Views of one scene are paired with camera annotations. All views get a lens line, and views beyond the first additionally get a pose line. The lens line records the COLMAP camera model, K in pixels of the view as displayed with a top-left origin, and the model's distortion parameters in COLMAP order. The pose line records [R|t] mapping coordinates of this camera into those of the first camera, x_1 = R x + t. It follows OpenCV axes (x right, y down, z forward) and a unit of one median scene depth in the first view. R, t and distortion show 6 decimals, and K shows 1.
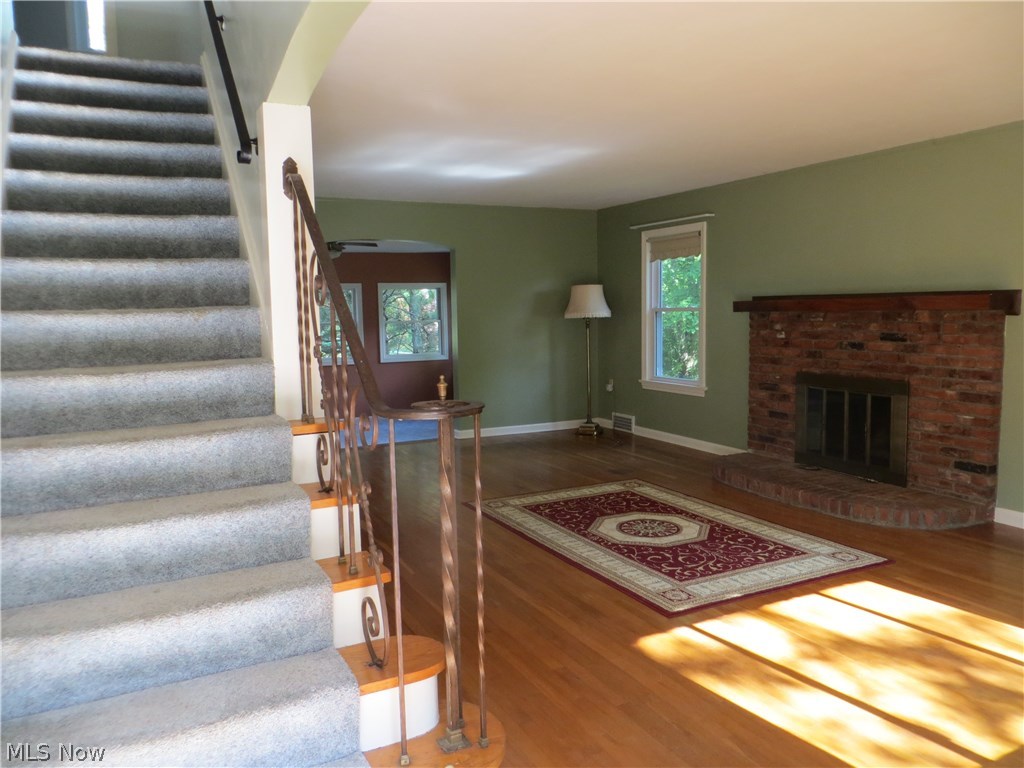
lens RADIAL K [[765.8, 0, 515.8], [0, 765.8, 384.7], [0, 0, 1]] dist [-0.008255, -0.006795]
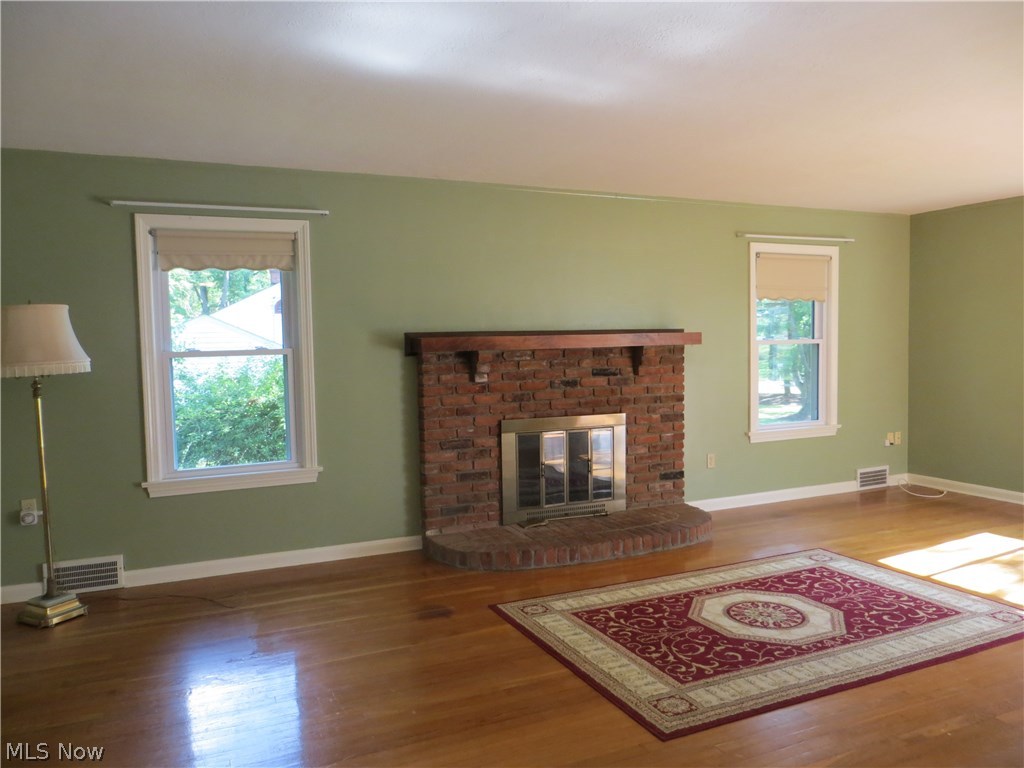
lens RADIAL K [[765.8, 0, 515.8], [0, 765.8, 384.7], [0, 0, 1]] dist [-0.008255, -0.006795]
pose [[0.048955, -0.045167, 0.997779, -0.550885], [0.117858, 0.992259, 0.039135, -0.099244], [-0.991823, 0.115680, 0.053899, 1.050856]]
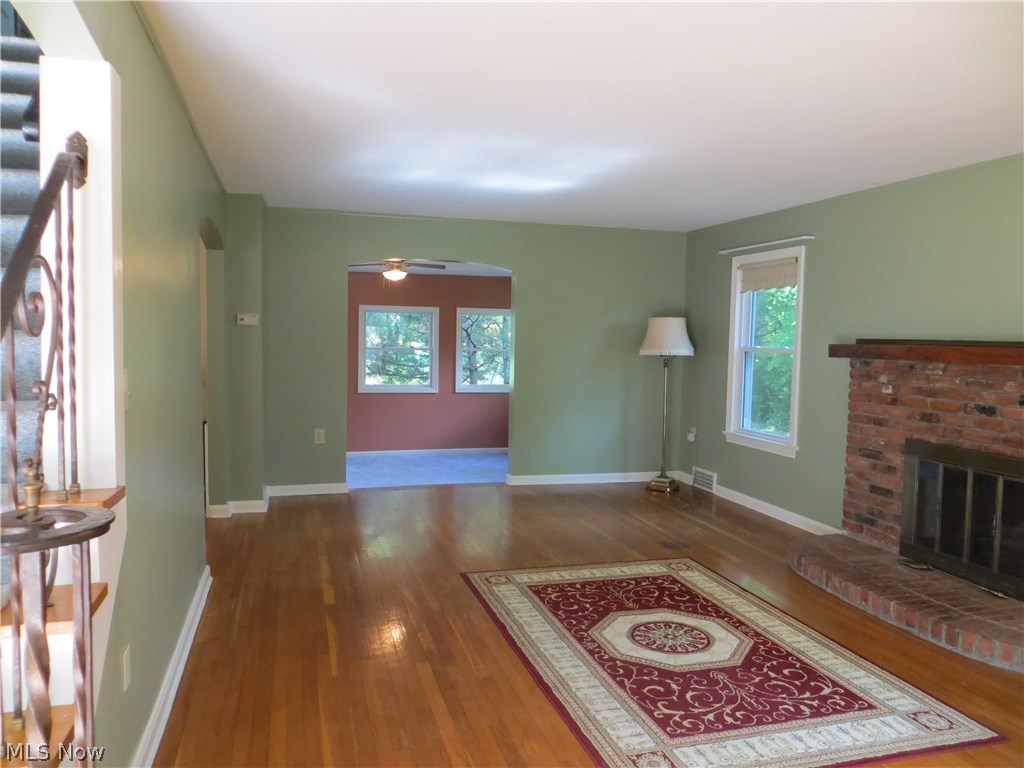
lens RADIAL K [[765.8, 0, 515.8], [0, 765.8, 384.7], [0, 0, 1]] dist [-0.008255, -0.006795]
pose [[0.982022, 0.049253, -0.182227, 0.132327], [-0.055669, 0.997991, -0.030258, -0.028690], [0.180371, 0.039859, 0.982791, 0.187158]]
